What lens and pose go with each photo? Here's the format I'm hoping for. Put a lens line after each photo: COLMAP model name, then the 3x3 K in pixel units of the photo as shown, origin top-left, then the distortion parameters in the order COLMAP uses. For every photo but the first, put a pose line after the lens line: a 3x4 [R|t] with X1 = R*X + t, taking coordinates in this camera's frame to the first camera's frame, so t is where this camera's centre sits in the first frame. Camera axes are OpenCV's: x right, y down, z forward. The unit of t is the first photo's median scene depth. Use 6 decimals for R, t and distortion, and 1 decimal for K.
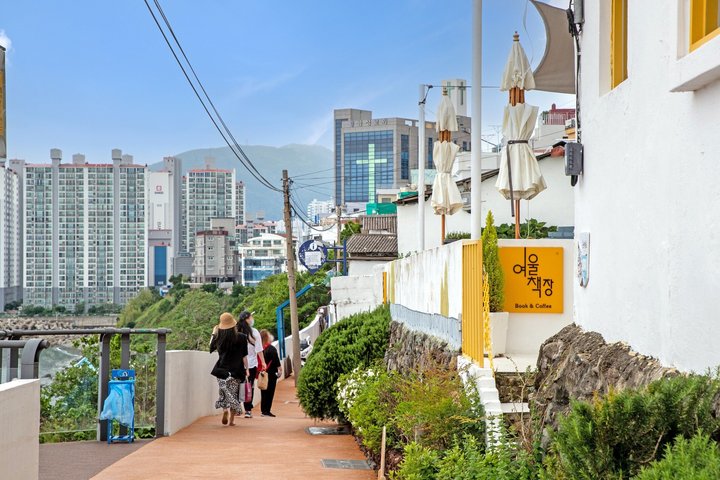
lens RADIAL K [[1370.3, 0, 360.0], [0, 1370.3, 240.0], [0, 0, 1]] dist [0.334315, 0.101731]
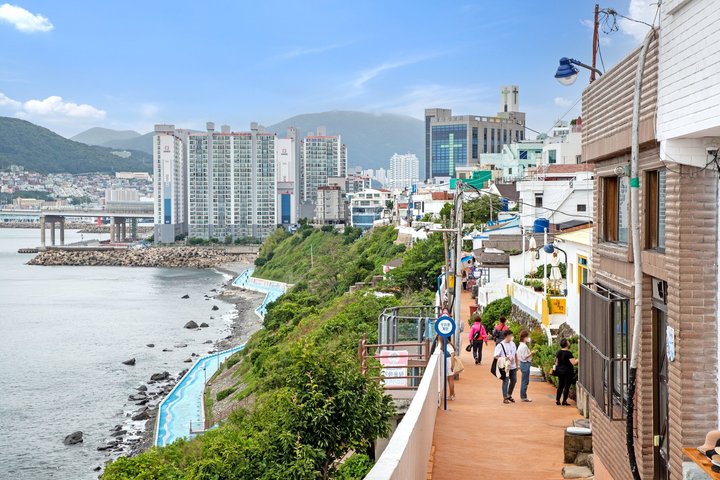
lens RADIAL K [[1370.3, 0, 360.0], [0, 1370.3, 240.0], [0, 0, 1]] dist [0.334315, 0.101731]
pose [[0.999705, 0.003599, -0.024032, -0.040446], [-0.001801, 0.997225, 0.074425, -0.051330], [0.024233, -0.074360, 0.996937, -0.340460]]
